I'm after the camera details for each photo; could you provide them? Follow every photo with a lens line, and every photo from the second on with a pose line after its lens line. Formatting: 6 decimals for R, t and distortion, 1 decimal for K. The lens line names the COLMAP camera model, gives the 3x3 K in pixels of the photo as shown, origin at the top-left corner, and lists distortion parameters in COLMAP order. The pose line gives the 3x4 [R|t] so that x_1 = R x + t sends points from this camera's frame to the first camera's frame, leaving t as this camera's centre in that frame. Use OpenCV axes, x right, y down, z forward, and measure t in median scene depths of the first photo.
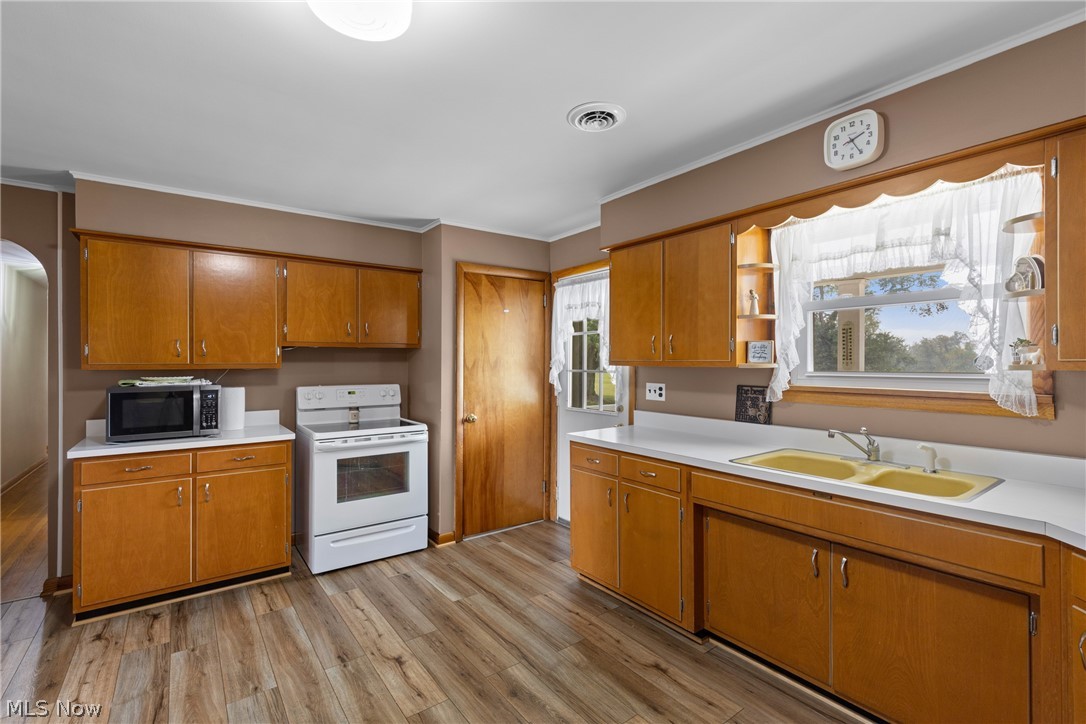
lens RADIAL K [[489.1, 0, 541.5], [0, 489.1, 362.1], [0, 0, 1]] dist [0.009210, -0.001872]
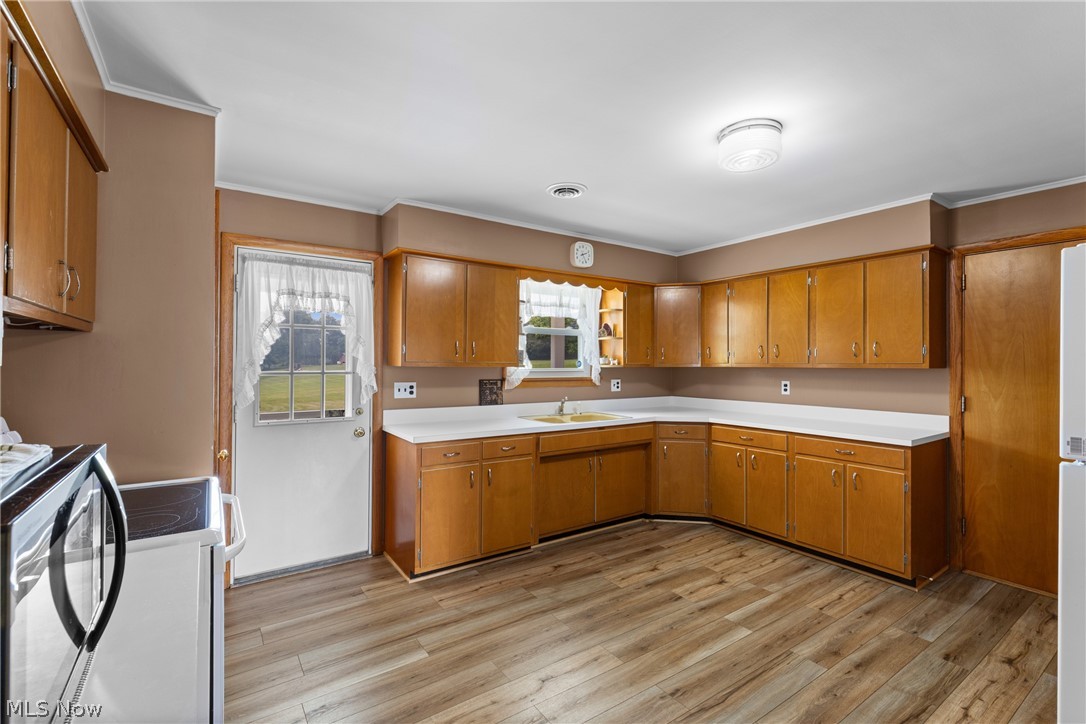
lens RADIAL K [[489.1, 0, 544.0], [0, 489.1, 360.5], [0, 0, 1]] dist [0.009210, -0.001872]
pose [[0.027993, 0.004402, 0.999598, -1.083559], [-0.006050, 0.999973, -0.004234, -0.003117], [-0.999590, -0.005929, 0.028019, 0.856473]]
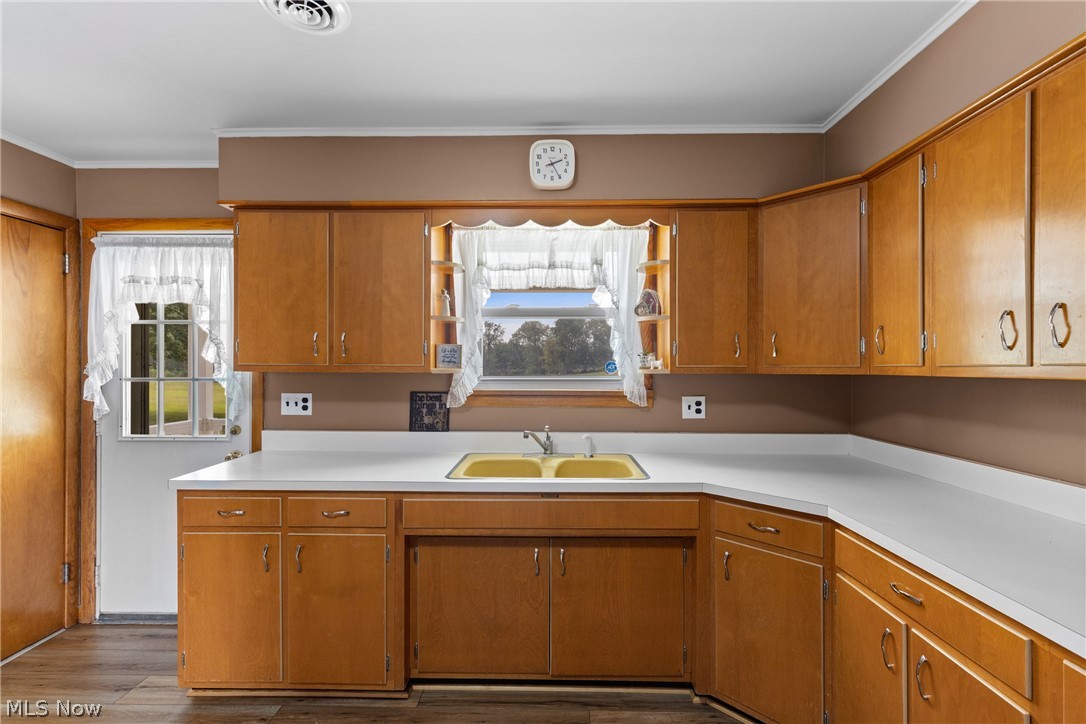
lens RADIAL K [[489.1, 0, 543.4], [0, 489.1, 366.7], [0, 0, 1]] dist [0.009210, -0.001872]
pose [[0.610460, -0.004070, 0.792036, -0.188270], [-0.001818, 0.999977, 0.006541, -0.006727], [-0.792045, -0.005433, 0.610439, 0.272305]]
